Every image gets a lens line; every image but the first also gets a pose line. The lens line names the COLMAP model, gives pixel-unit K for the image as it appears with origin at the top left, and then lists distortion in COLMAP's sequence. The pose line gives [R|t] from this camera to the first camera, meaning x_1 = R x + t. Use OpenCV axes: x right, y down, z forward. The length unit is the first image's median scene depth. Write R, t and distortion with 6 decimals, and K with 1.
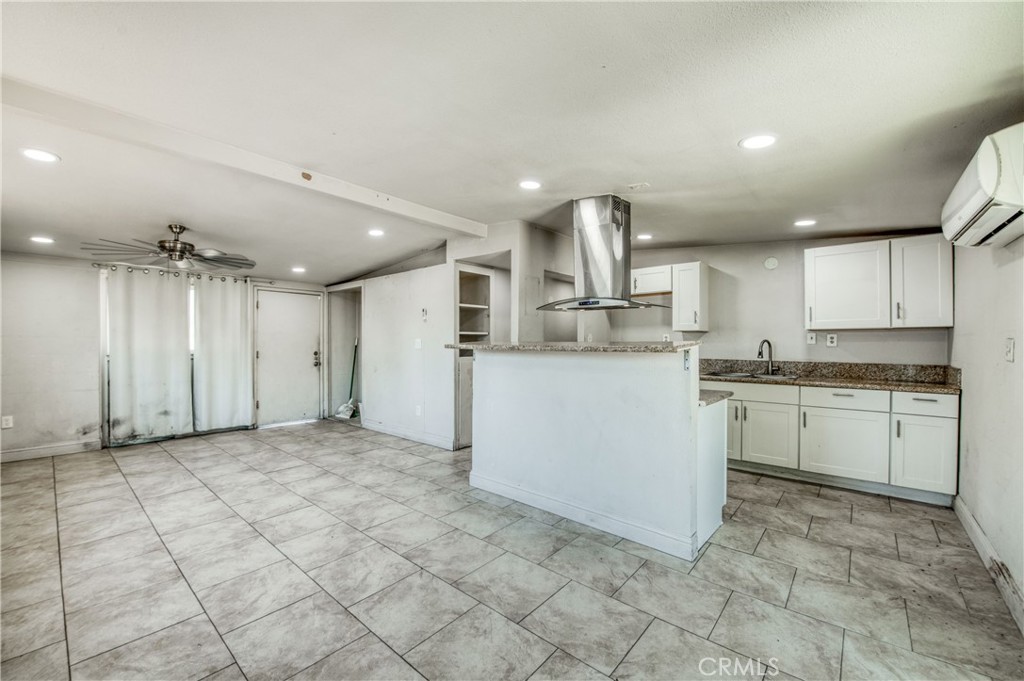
lens RADIAL K [[400.3, 0, 520.2], [0, 400.3, 349.3], [0, 0, 1]] dist [-0.026402, 0.000624]
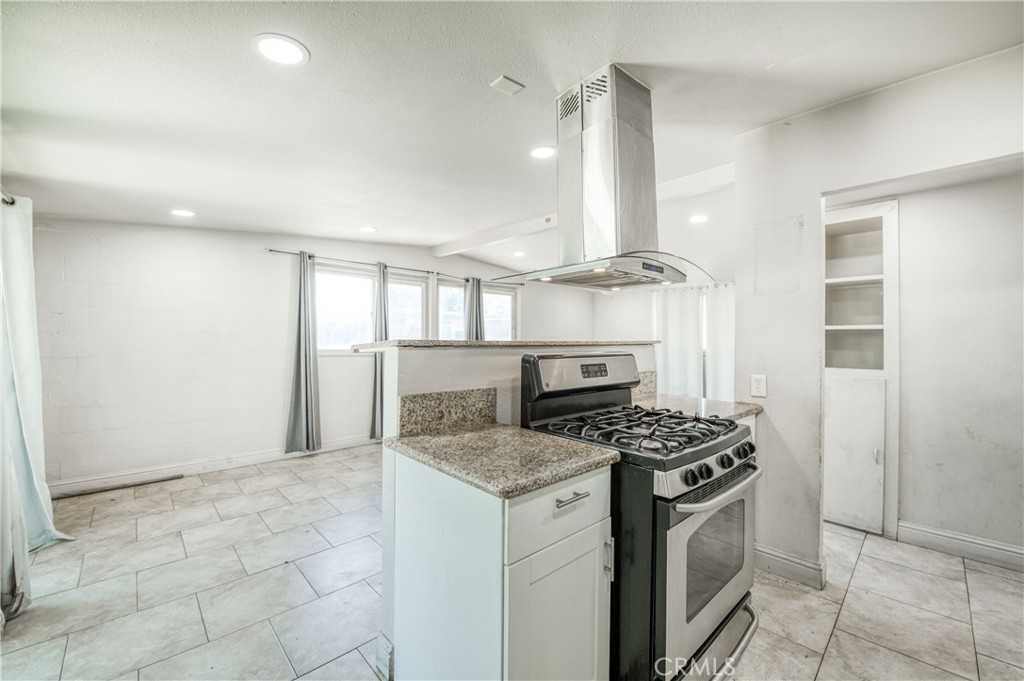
lens RADIAL K [[400.3, 0, 506.1], [0, 400.3, 338.2], [0, 0, 1]] dist [-0.026402, 0.000624]
pose [[-0.094734, -0.005117, -0.995489, 0.858437], [-0.028015, 0.999604, -0.002472, -0.016694], [0.995108, 0.027654, -0.094840, 1.003728]]
